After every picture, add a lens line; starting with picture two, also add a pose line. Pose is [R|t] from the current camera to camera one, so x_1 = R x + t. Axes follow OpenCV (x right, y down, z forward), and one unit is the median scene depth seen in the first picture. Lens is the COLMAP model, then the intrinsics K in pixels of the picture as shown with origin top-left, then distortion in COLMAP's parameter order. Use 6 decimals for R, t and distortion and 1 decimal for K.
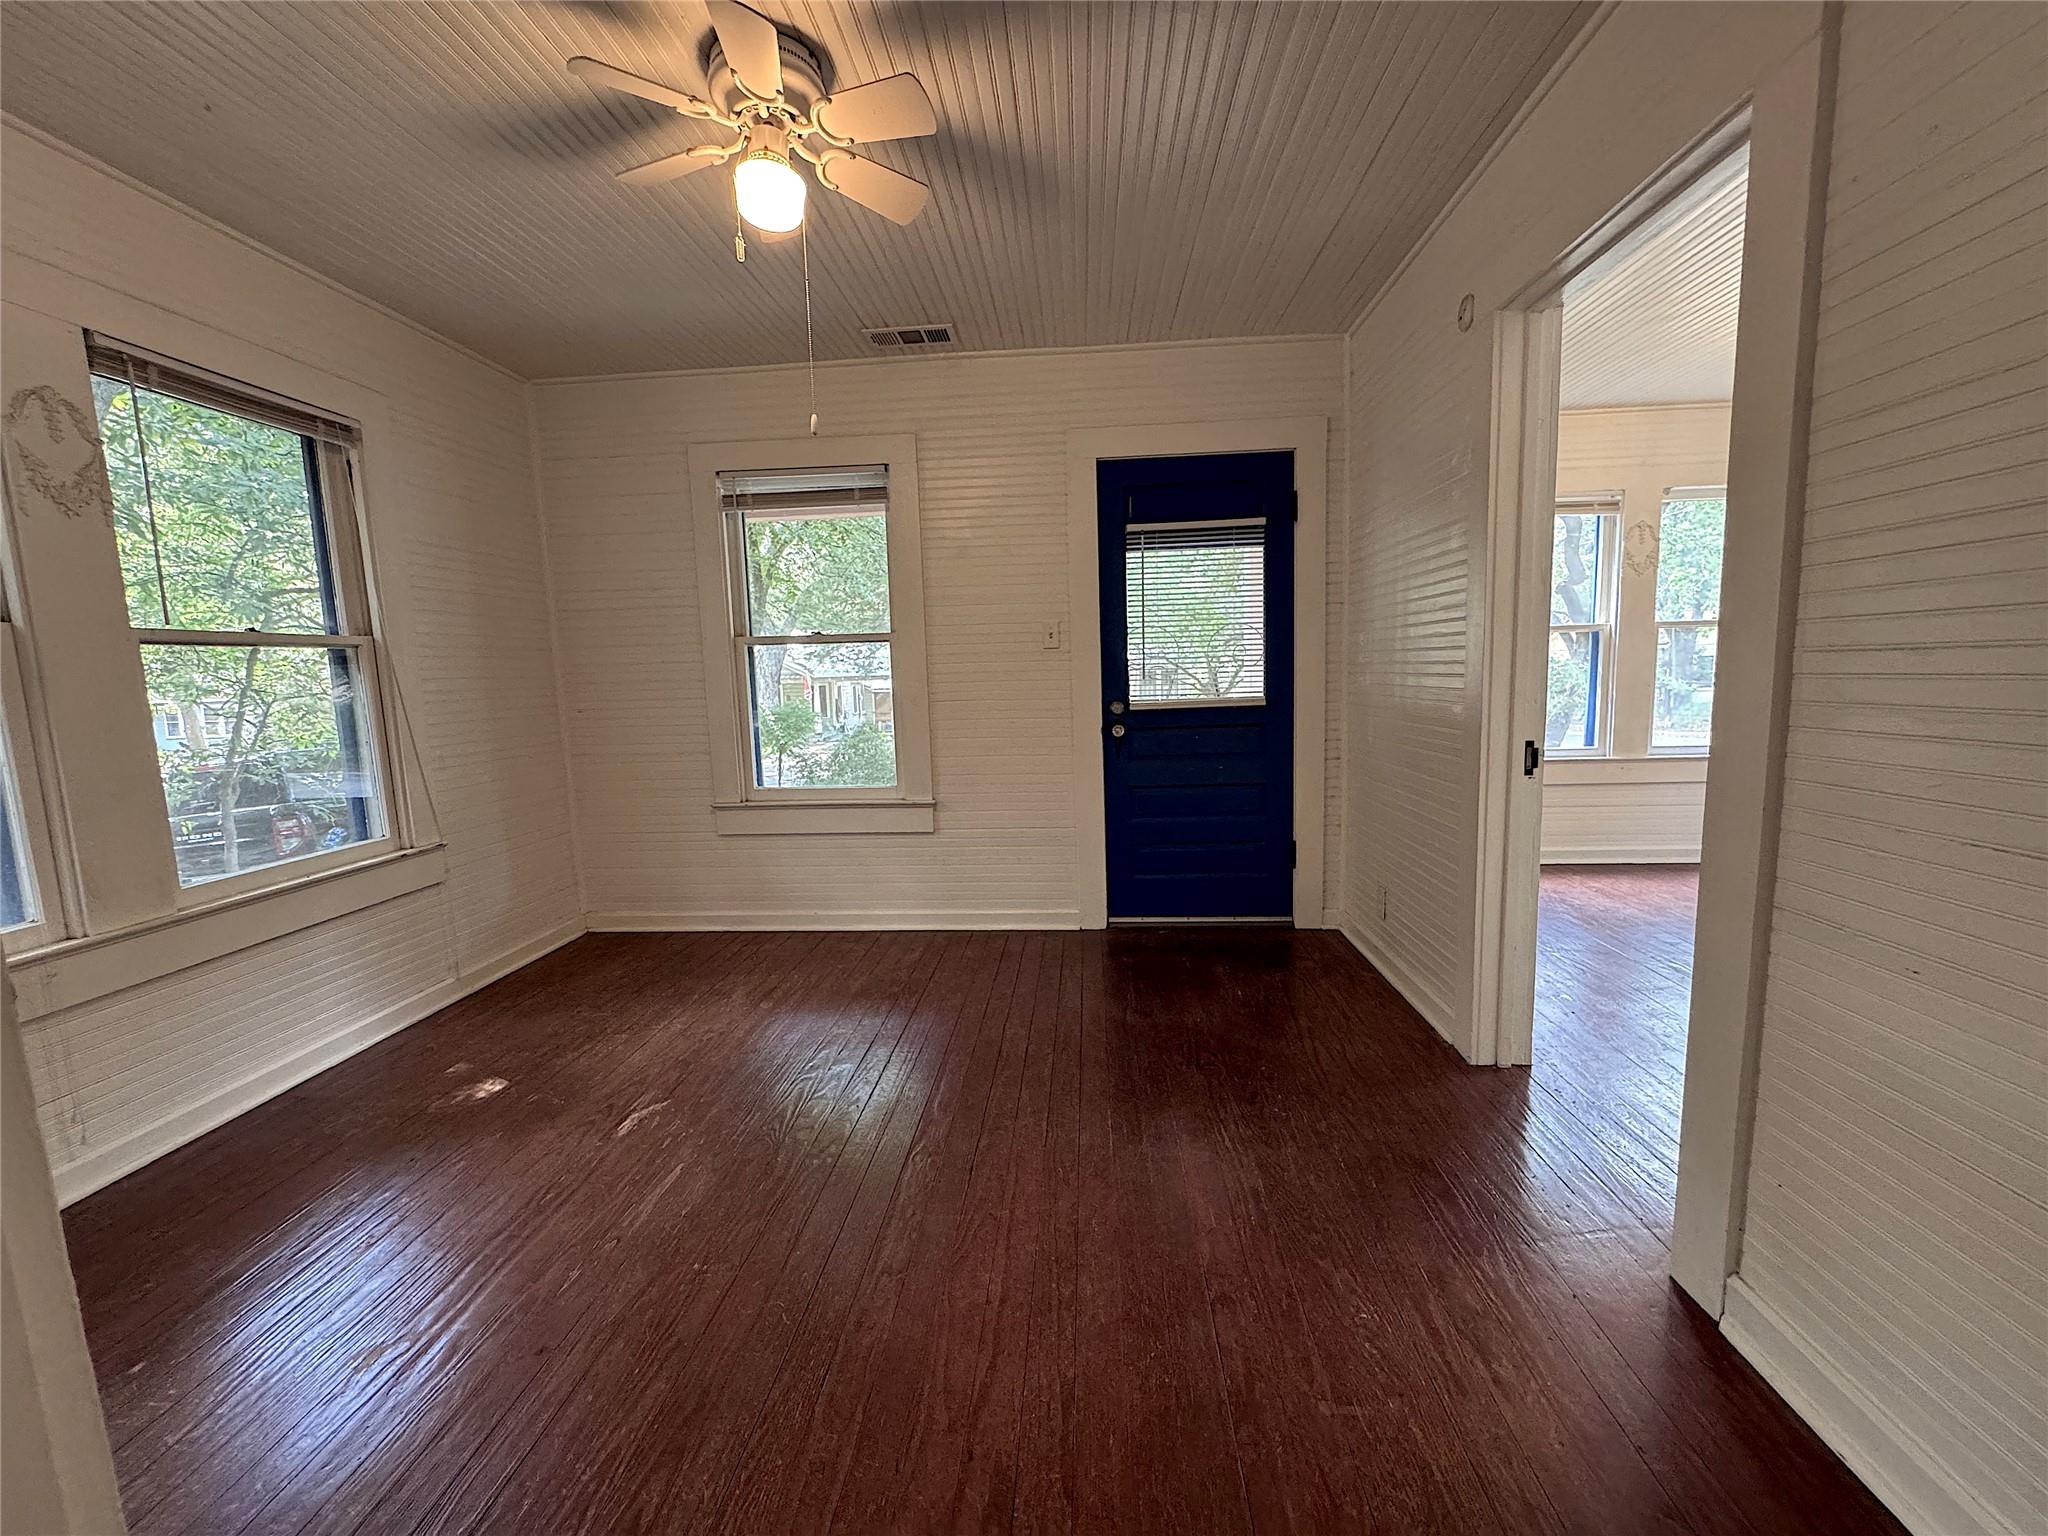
lens RADIAL K [[816.1, 0, 1019.1], [0, 816.1, 760.8], [0, 0, 1]] dist [-0.003569, 0.000769]
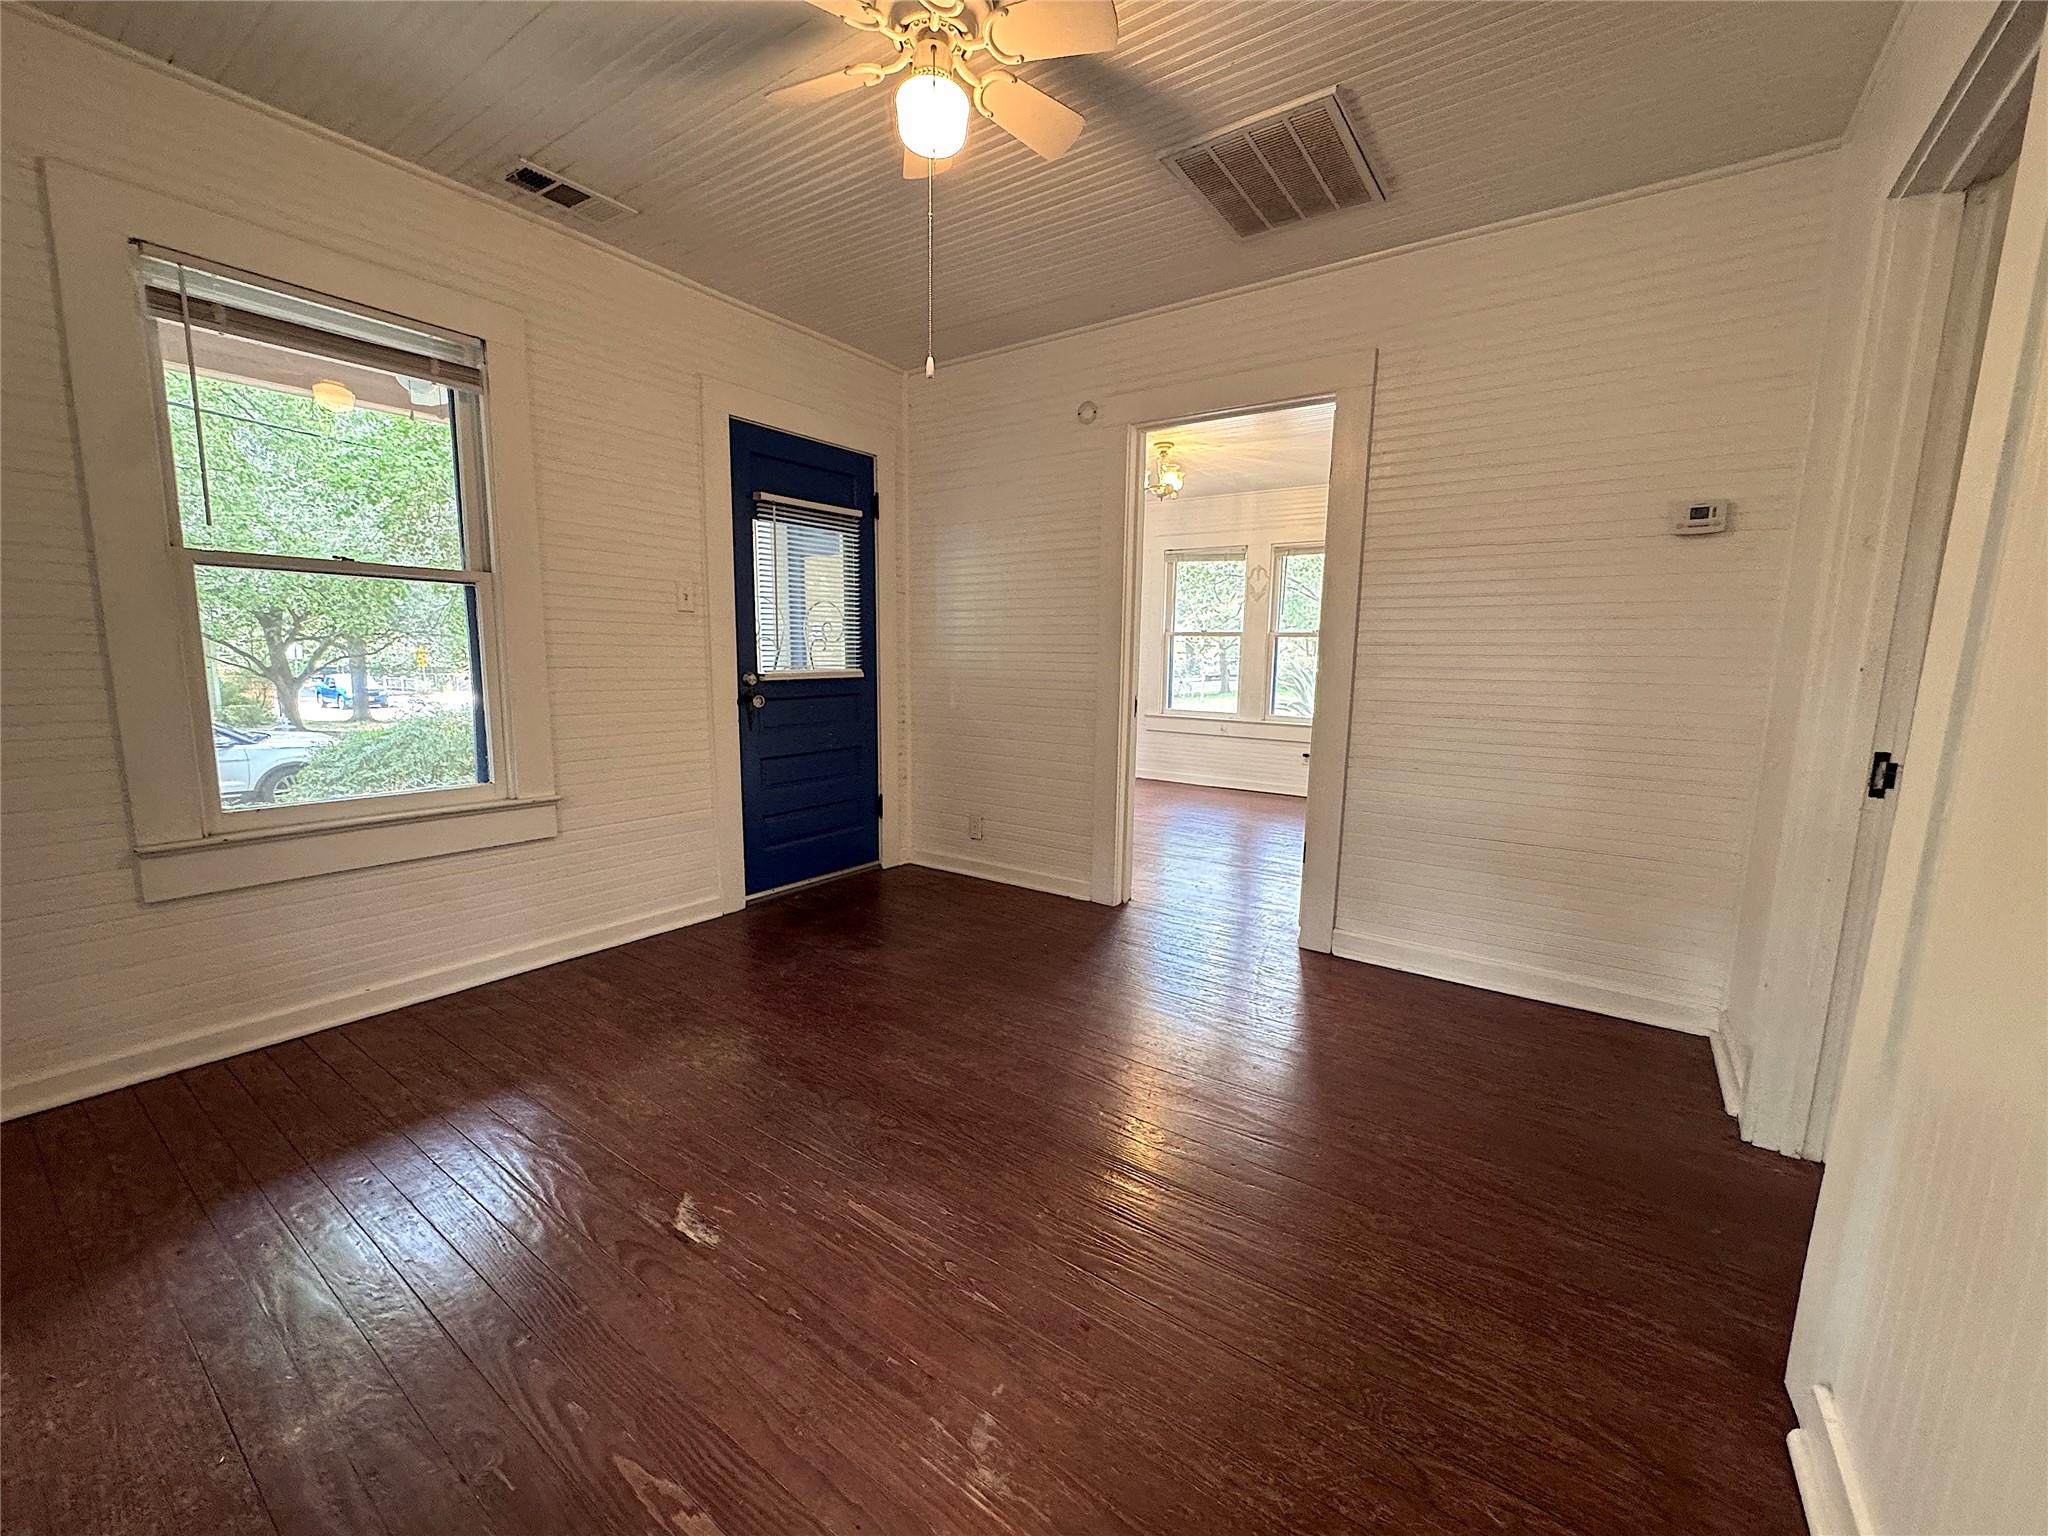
lens RADIAL K [[816.1, 0, 1021.0], [0, 816.1, 771.7], [0, 0, 1]] dist [-0.003569, 0.000769]
pose [[0.515710, -0.084591, 0.852577, -0.547934], [0.065149, 0.996105, 0.059424, 0.008843], [-0.854283, 0.024899, 0.519212, 0.221876]]
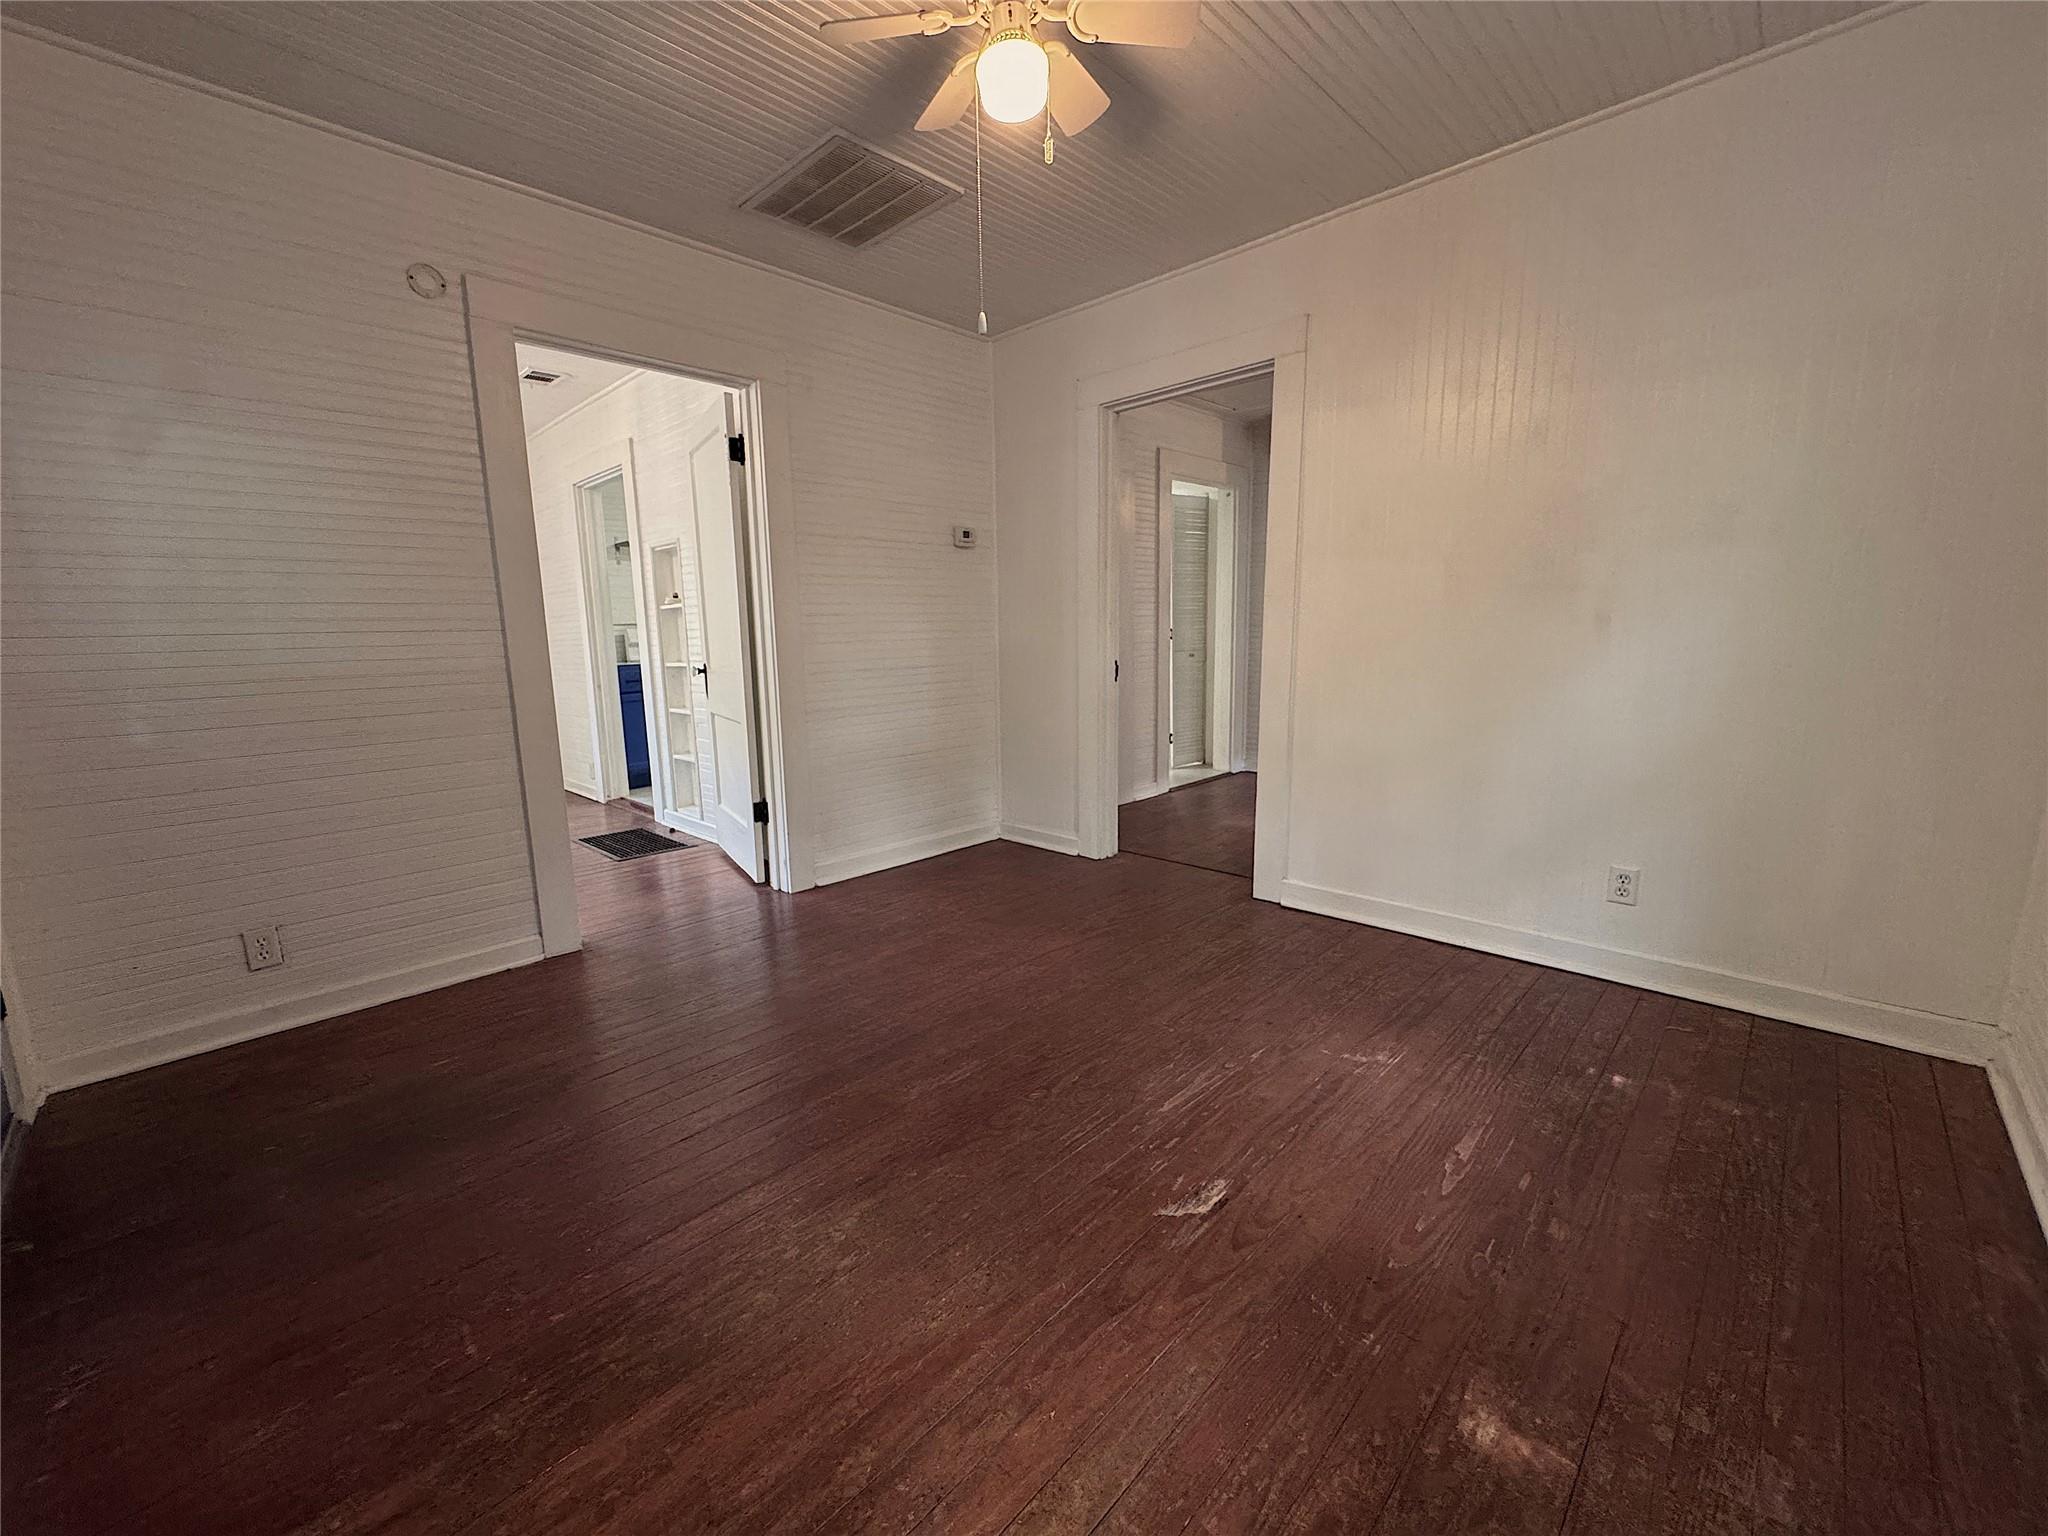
lens RADIAL K [[816.1, 0, 1018.5], [0, 816.1, 776.6], [0, 0, 1]] dist [-0.003569, 0.000769]
pose [[-0.766996, -0.070978, 0.637715, -0.472052], [0.112835, 0.963456, 0.242942, -0.068845], [-0.631653, 0.258292, -0.730958, 0.929795]]
